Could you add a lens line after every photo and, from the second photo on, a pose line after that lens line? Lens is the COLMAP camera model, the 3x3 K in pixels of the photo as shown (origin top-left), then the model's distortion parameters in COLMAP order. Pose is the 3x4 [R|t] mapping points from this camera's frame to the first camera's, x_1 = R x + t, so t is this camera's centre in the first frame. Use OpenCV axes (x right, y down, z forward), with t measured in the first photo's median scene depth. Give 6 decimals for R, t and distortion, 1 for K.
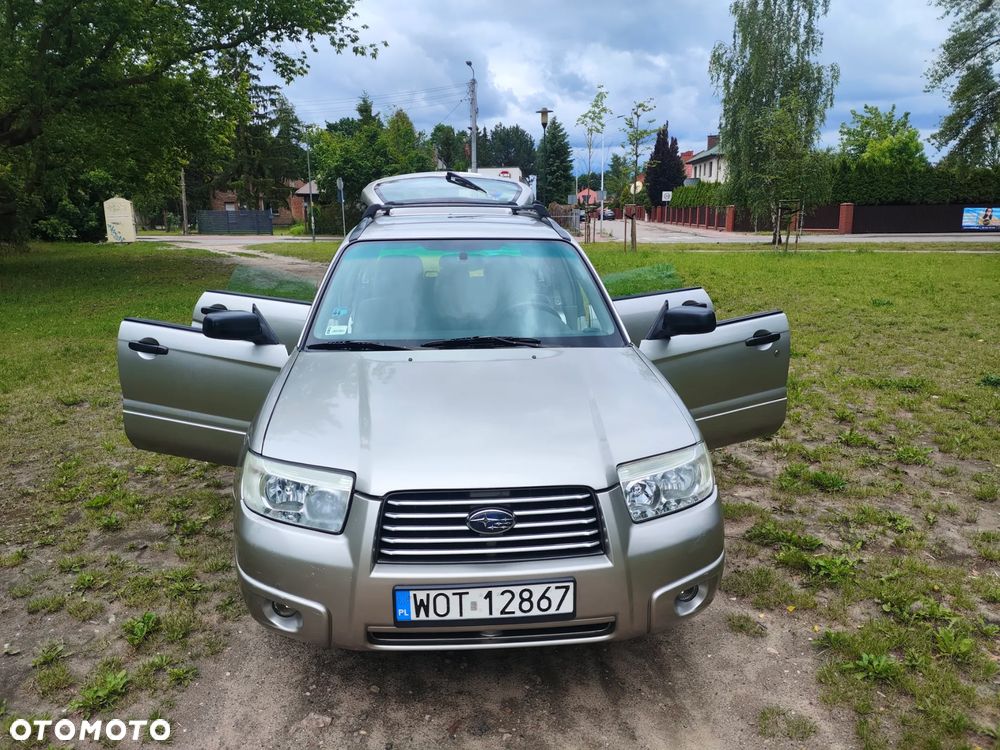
lens RADIAL K [[717.5, 0, 488.7], [0, 717.5, 359.8], [0, 0, 1]] dist [0.042768, -0.037063]
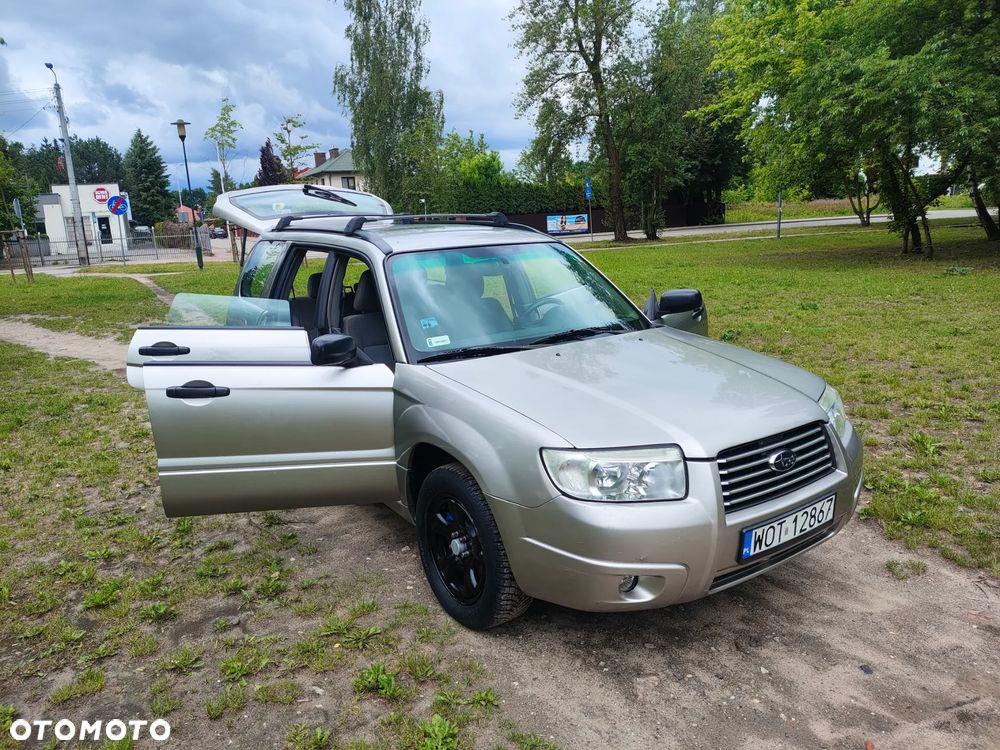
lens RADIAL K [[710.1, 0, 497.3], [0, 710.1, 375.9], [0, 0, 1]] dist [0.080768, -0.111714]
pose [[0.866418, -0.140439, 0.479163, -0.325334], [0.140161, 0.989453, 0.036563, -0.009411], [-0.479245, 0.035481, 0.876964, 0.054482]]
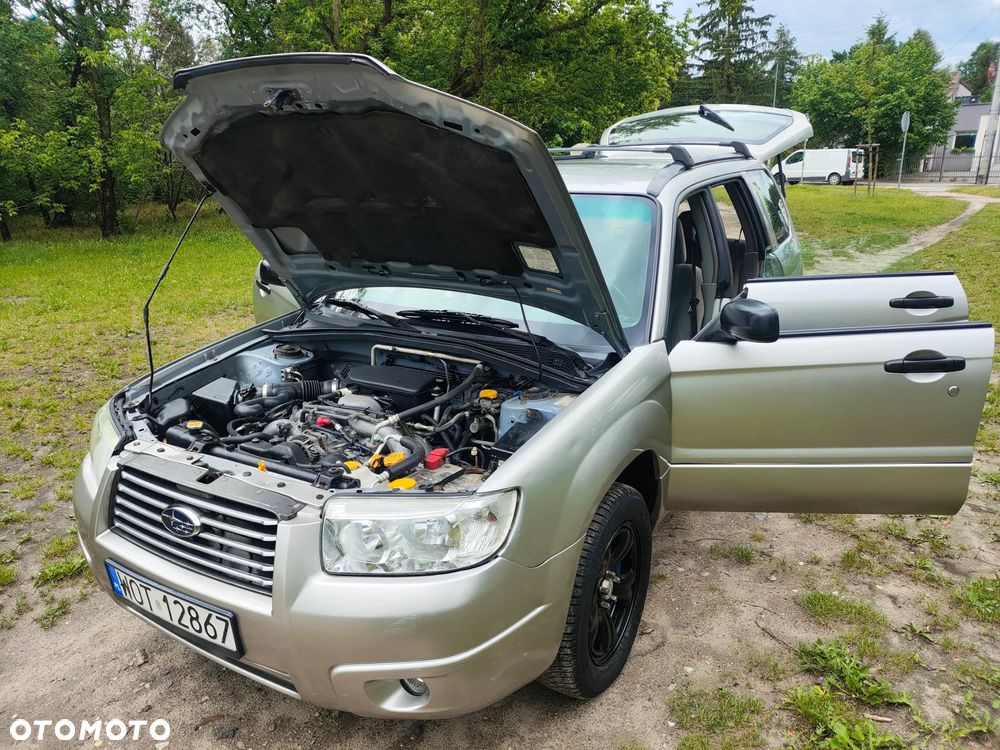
lens RADIAL K [[730.2, 0, 490.1], [0, 730.2, 371.8], [0, 0, 1]] dist [0.002874, -0.005355]
pose [[0.815008, 0.160260, -0.556847, 0.260199], [-0.110767, 0.986360, 0.121753, -0.035434], [0.568764, -0.037549, 0.821643, 0.162793]]
